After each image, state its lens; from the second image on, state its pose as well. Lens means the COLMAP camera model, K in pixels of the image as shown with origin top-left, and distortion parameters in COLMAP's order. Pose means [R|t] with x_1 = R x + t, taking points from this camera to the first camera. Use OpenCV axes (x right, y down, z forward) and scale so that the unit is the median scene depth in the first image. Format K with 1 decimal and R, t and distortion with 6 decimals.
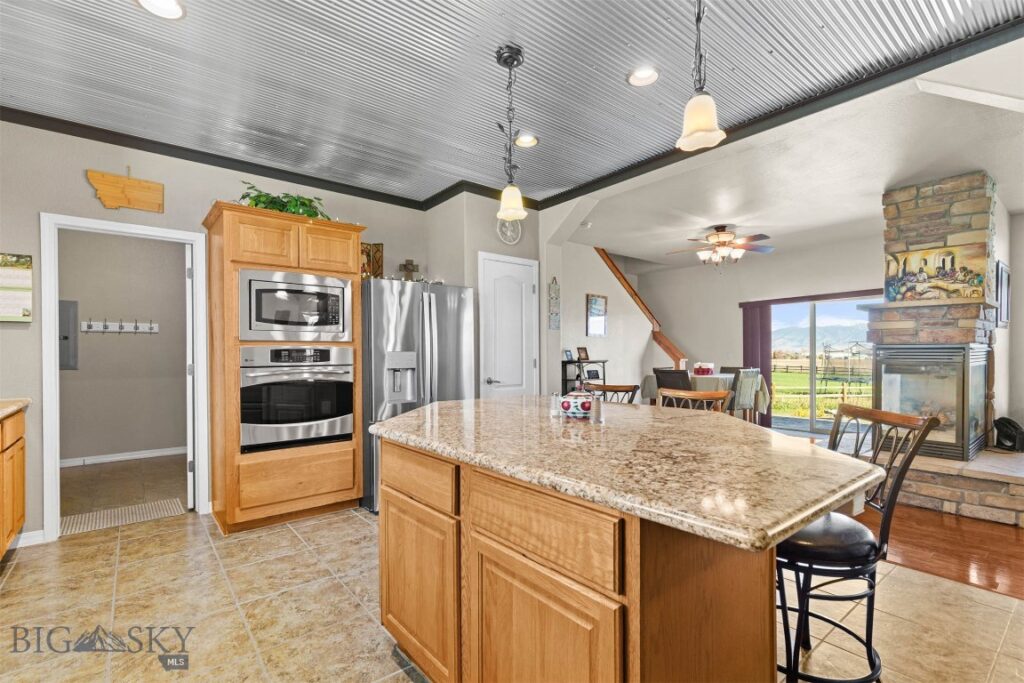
lens RADIAL K [[463.2, 0, 515.6], [0, 463.2, 351.4], [0, 0, 1]] dist [0.009925, -0.000079]
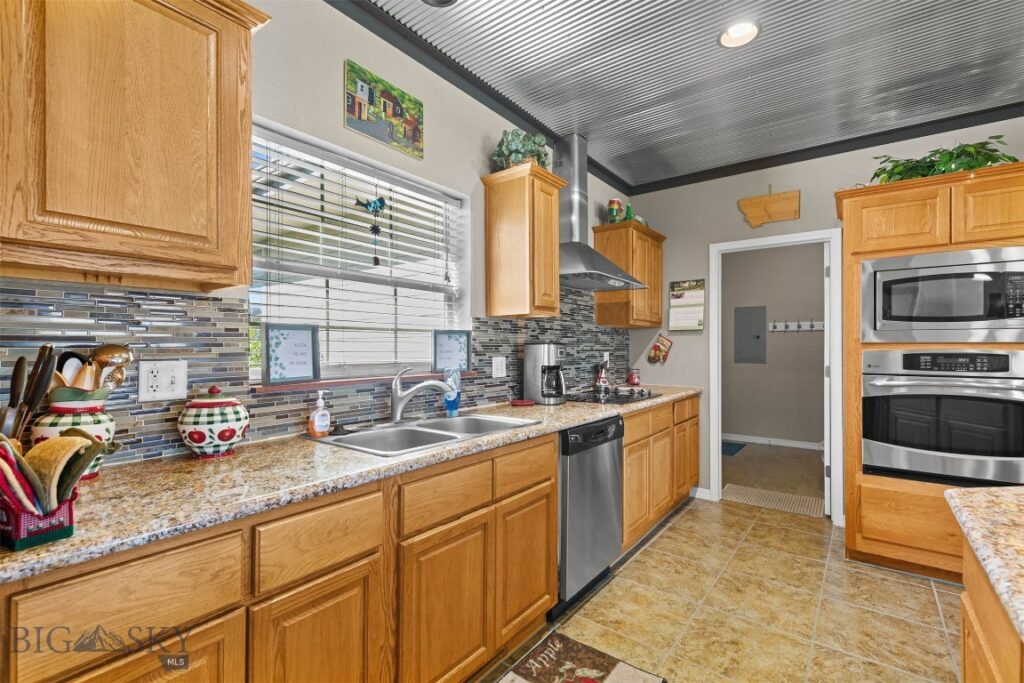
lens RADIAL K [[463.2, 0, 513.9], [0, 463.2, 342.9], [0, 0, 1]] dist [0.009925, -0.000079]
pose [[0.243503, 0.000677, -0.969900, 0.086083], [-0.001515, 0.999999, 0.000318, -0.020491], [0.969899, 0.001392, 0.243504, 0.138017]]
